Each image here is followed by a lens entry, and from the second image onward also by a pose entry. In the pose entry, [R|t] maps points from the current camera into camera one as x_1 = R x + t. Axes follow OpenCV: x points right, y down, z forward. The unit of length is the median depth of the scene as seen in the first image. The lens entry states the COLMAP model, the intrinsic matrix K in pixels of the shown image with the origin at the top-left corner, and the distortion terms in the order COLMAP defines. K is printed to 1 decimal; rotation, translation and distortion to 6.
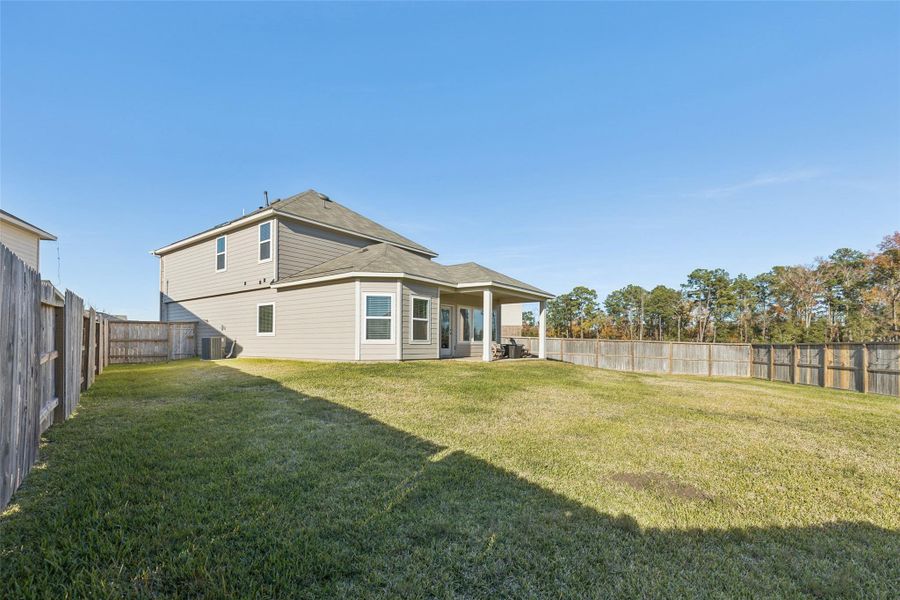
lens RADIAL K [[421.5, 0, 459.2], [0, 421.5, 332.1], [0, 0, 1]] dist [0.012877, 0.000035]
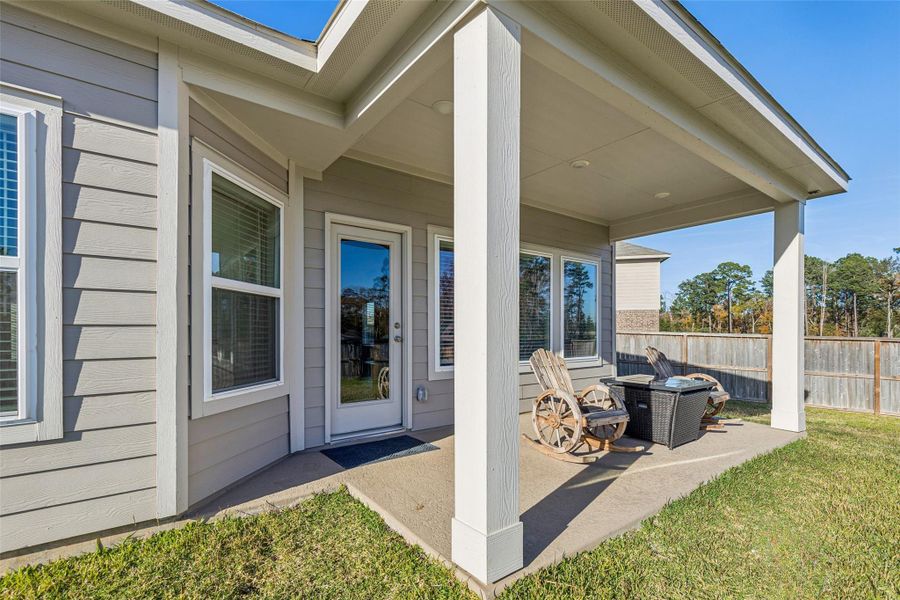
lens RADIAL K [[421.5, 0, 459.2], [0, 421.5, 332.1], [0, 0, 1]] dist [0.012877, 0.000035]
pose [[0.962921, -0.007713, -0.269673, 0.081558], [0.014749, 0.999601, 0.024075, -0.006705], [0.269380, -0.027160, 0.962651, 0.743234]]
